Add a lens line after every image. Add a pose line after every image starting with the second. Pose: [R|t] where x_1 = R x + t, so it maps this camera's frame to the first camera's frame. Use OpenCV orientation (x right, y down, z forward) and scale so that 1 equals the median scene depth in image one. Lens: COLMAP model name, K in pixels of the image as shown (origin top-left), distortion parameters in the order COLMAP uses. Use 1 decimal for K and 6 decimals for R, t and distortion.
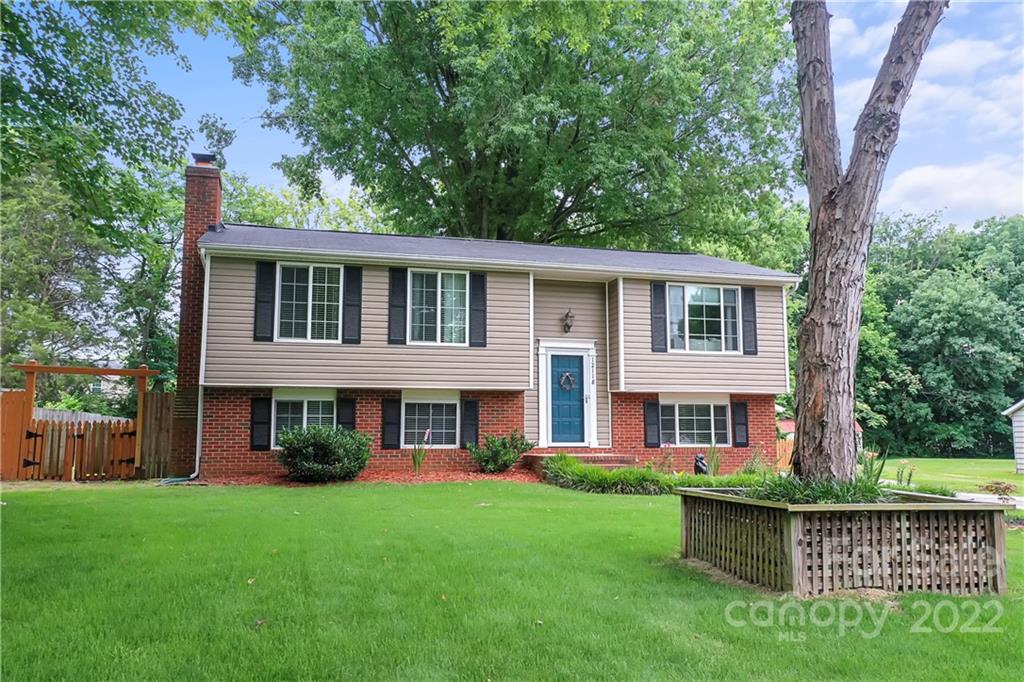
lens RADIAL K [[806.8, 0, 512.7], [0, 806.8, 341.7], [0, 0, 1]] dist [0.001136, -0.010923]
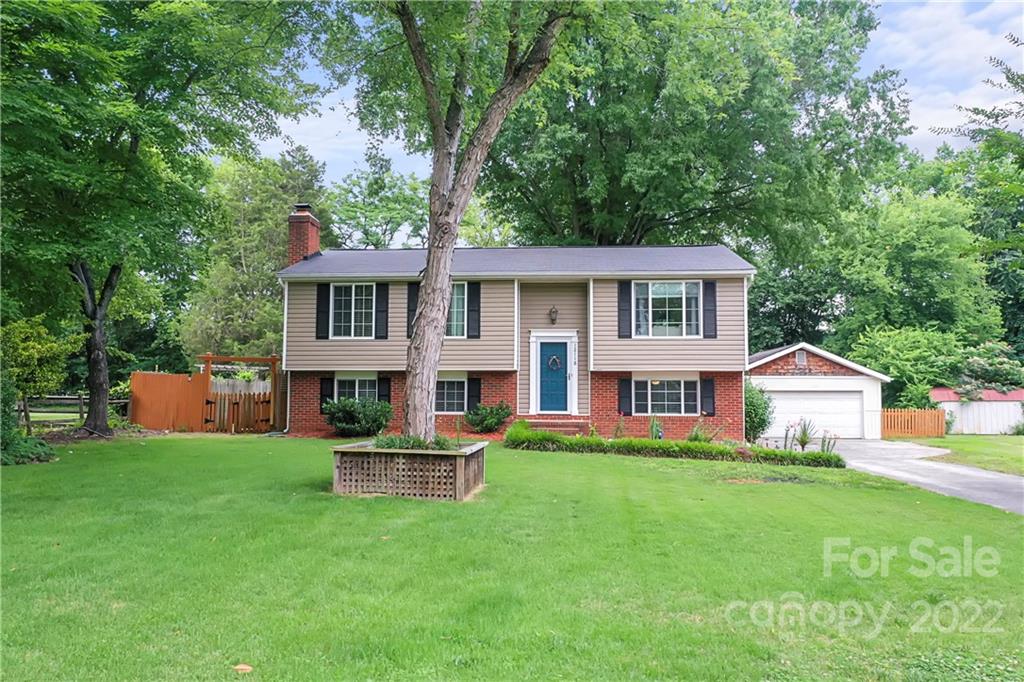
lens RADIAL K [[806.8, 0, 512.4], [0, 806.8, 341.7], [0, 0, 1]] dist [0.001136, -0.010923]
pose [[0.937826, -0.018692, -0.346601, 0.461177], [0.034295, 0.998653, 0.038939, -0.036725], [0.345407, -0.048404, 0.937204, -0.213519]]
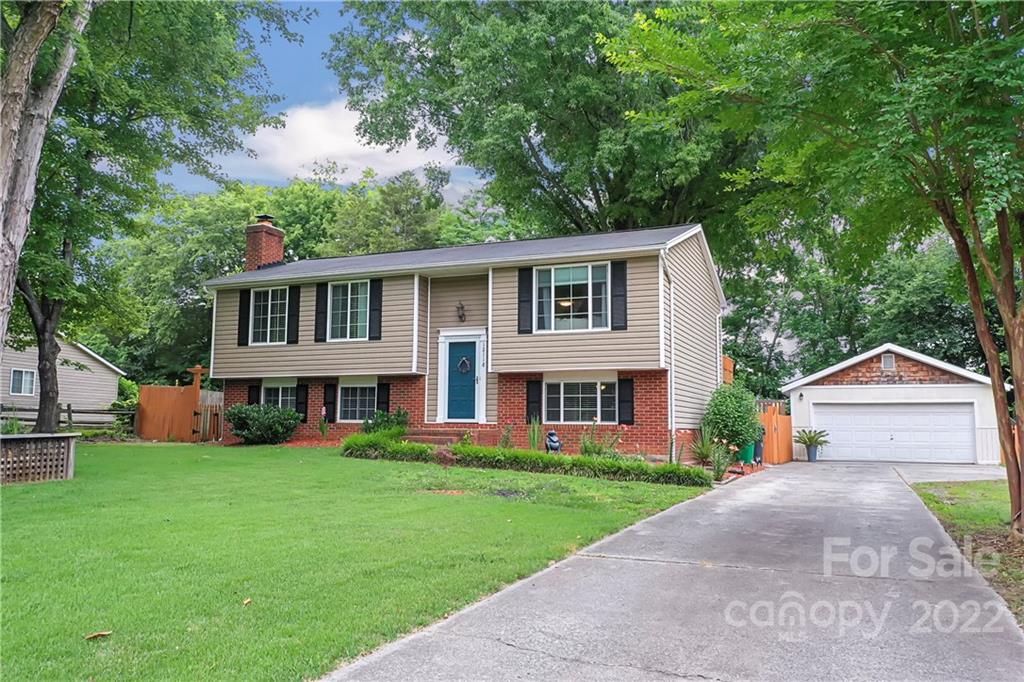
lens RADIAL K [[806.8, 0, 507.2], [0, 806.8, 339.2], [0, 0, 1]] dist [0.001136, -0.010923]
pose [[0.777361, -0.060153, -0.626172, 0.854379], [0.063372, 0.997842, -0.017184, 0.037612], [0.625854, -0.026323, 0.779496, 0.164540]]
